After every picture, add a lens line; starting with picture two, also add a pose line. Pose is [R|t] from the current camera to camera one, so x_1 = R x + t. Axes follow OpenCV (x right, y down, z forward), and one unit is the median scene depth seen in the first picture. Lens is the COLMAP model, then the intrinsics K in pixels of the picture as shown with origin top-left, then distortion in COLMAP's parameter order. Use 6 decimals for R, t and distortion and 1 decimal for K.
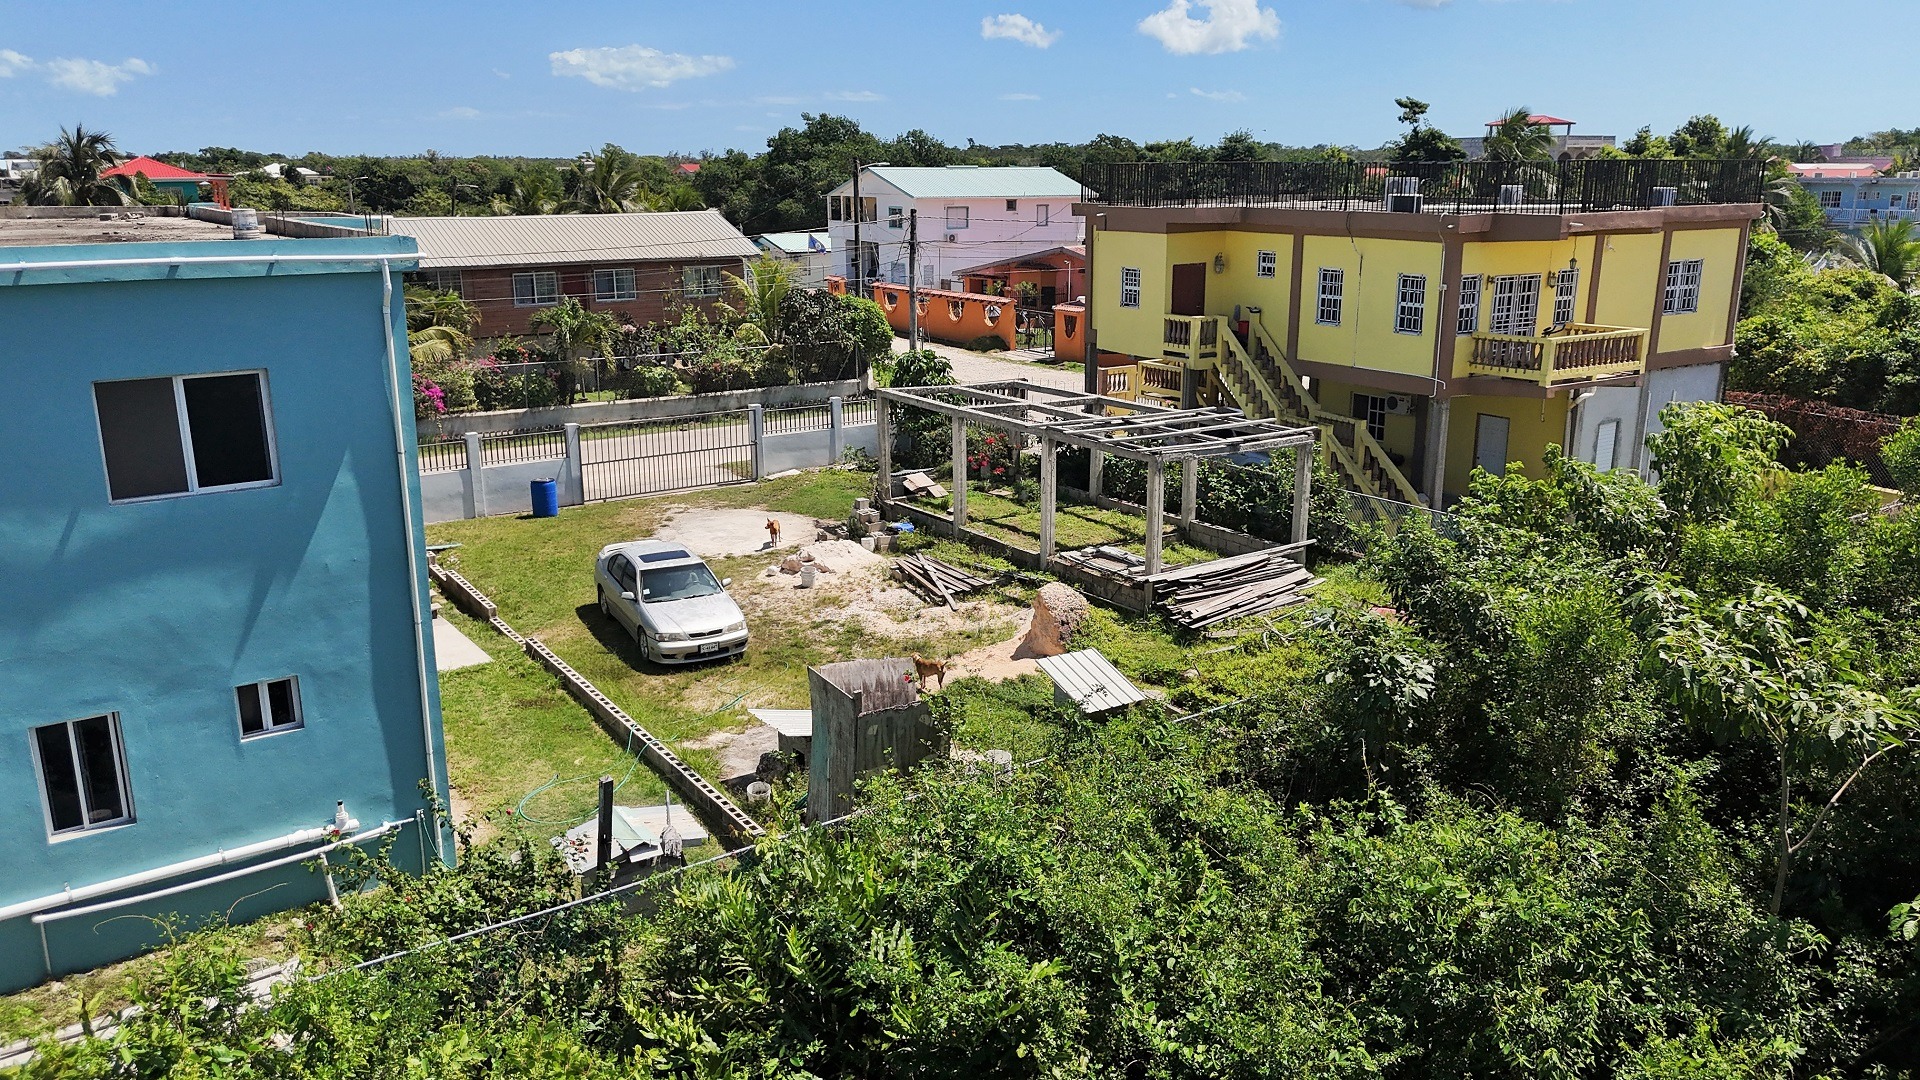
lens RADIAL K [[1403.3, 0, 953.5], [0, 1403.3, 541.2], [0, 0, 1]] dist [0.027856, -0.009689]
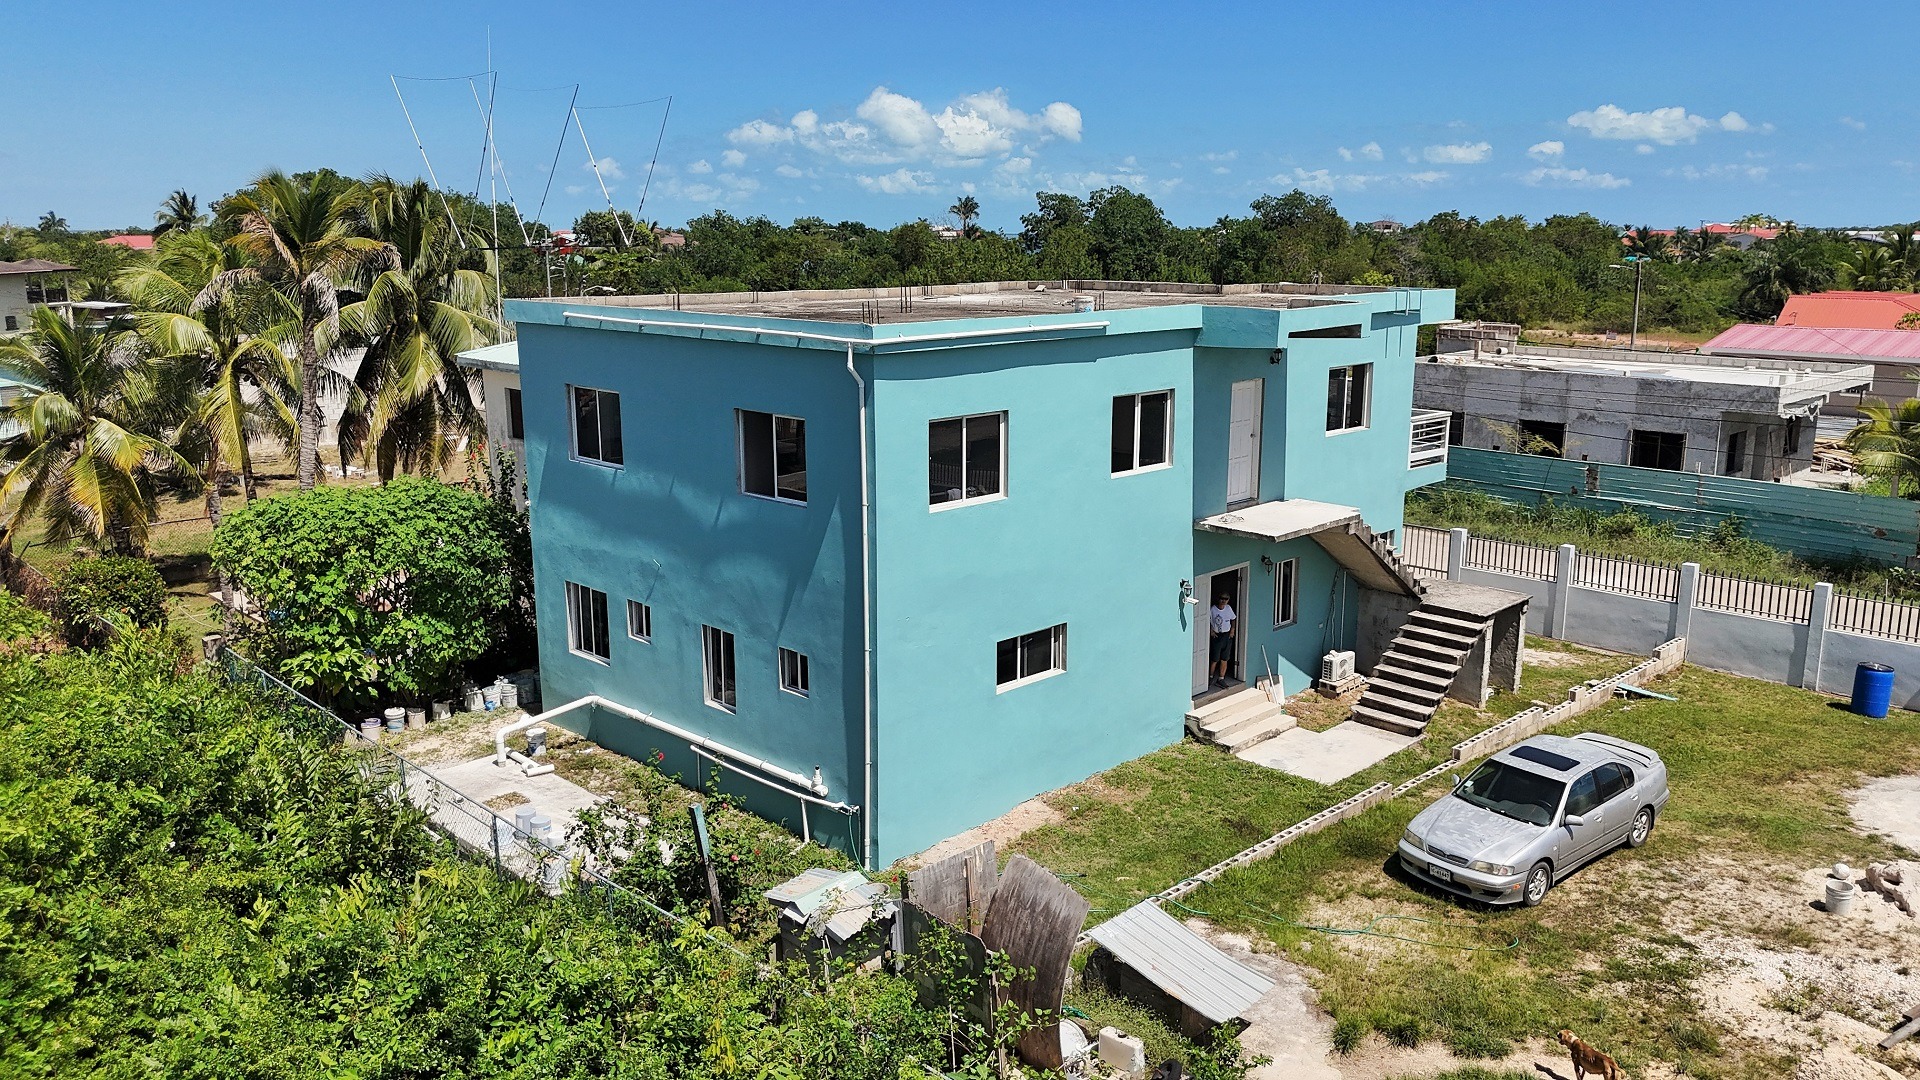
lens RADIAL K [[1403.3, 0, 943.7], [0, 1403.3, 538.4], [0, 0, 1]] dist [0.027856, -0.009689]
pose [[0.156154, 0.206243, -0.965960, 0.650688], [-0.245696, 0.955329, 0.164255, -0.210659], [0.956687, 0.211684, 0.199852, 0.721503]]
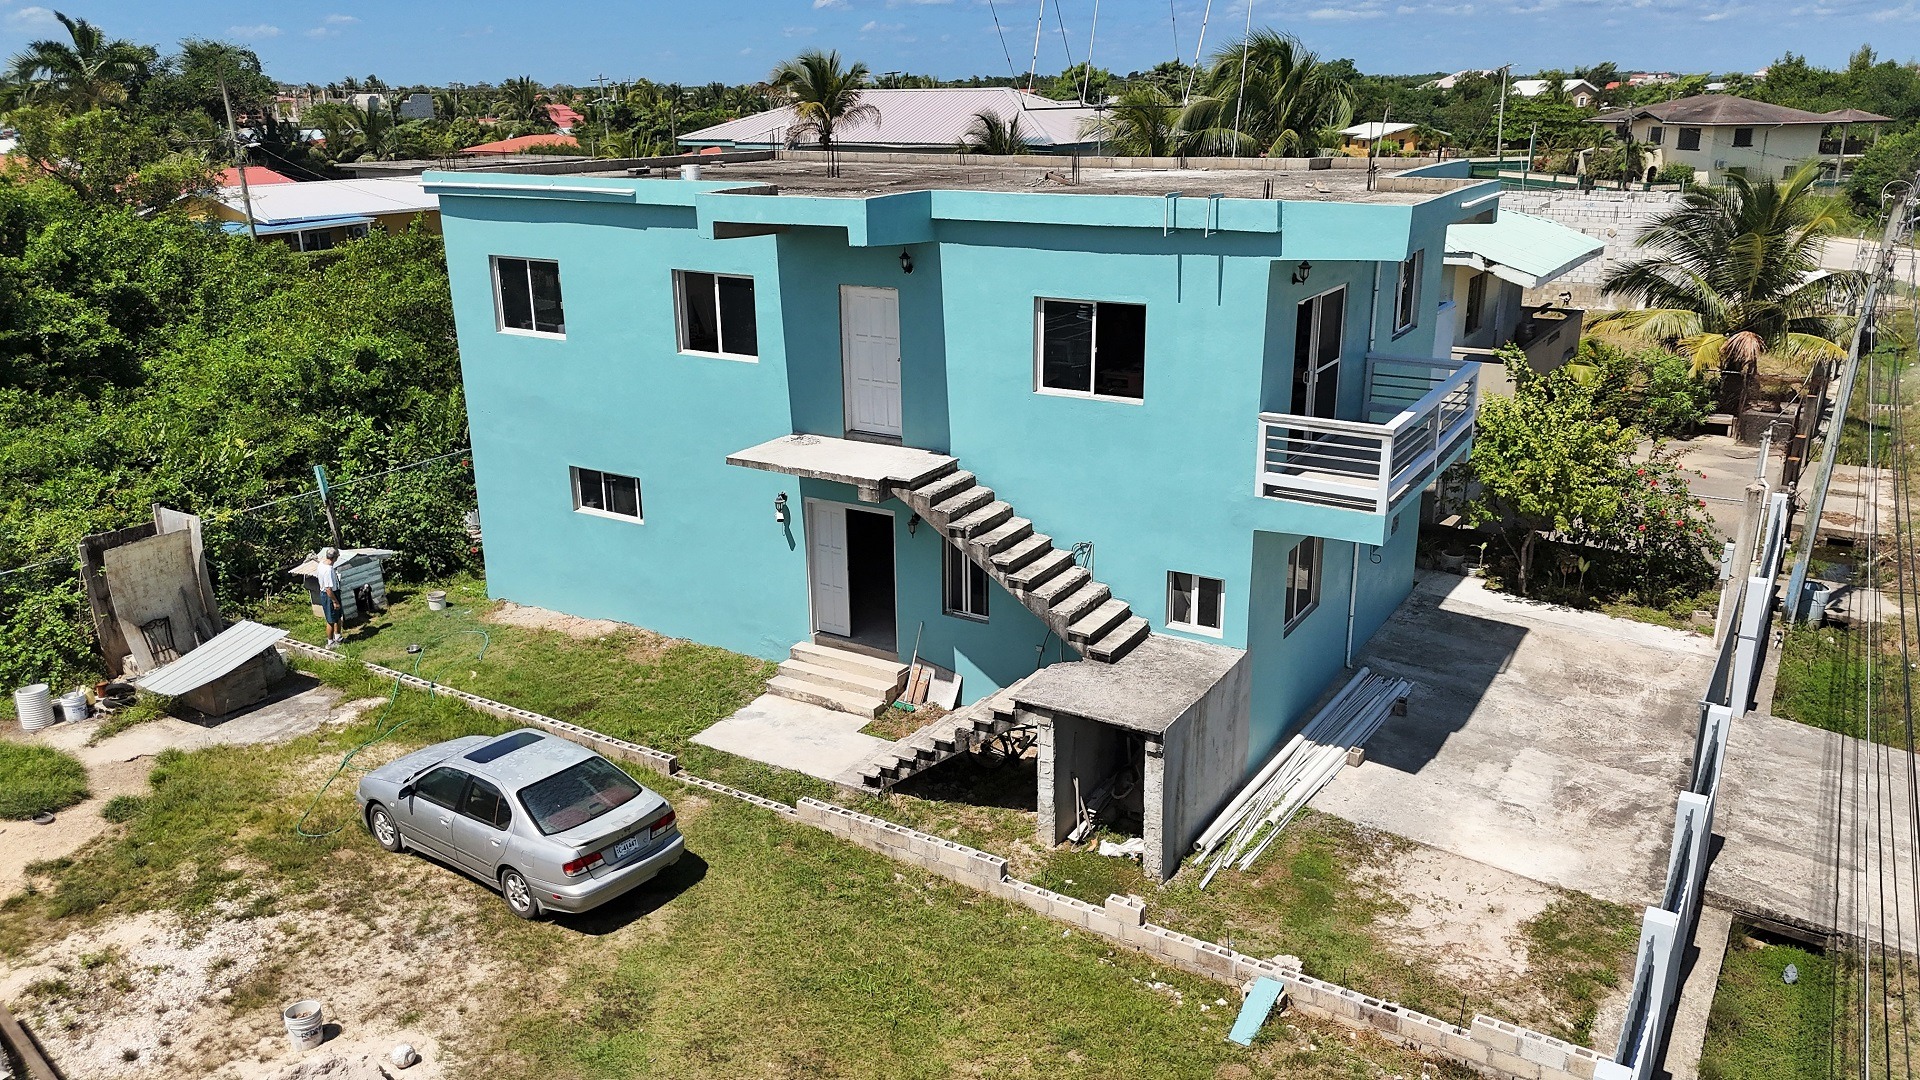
lens RADIAL K [[1403.3, 0, 964.4], [0, 1403.3, 549.7], [0, 0, 1]] dist [0.027856, -0.009689]
pose [[-0.913023, 0.138834, -0.383554, -0.230776], [-0.092654, 0.845132, 0.526467, -0.603714], [0.397245, 0.516215, -0.758761, 2.161861]]
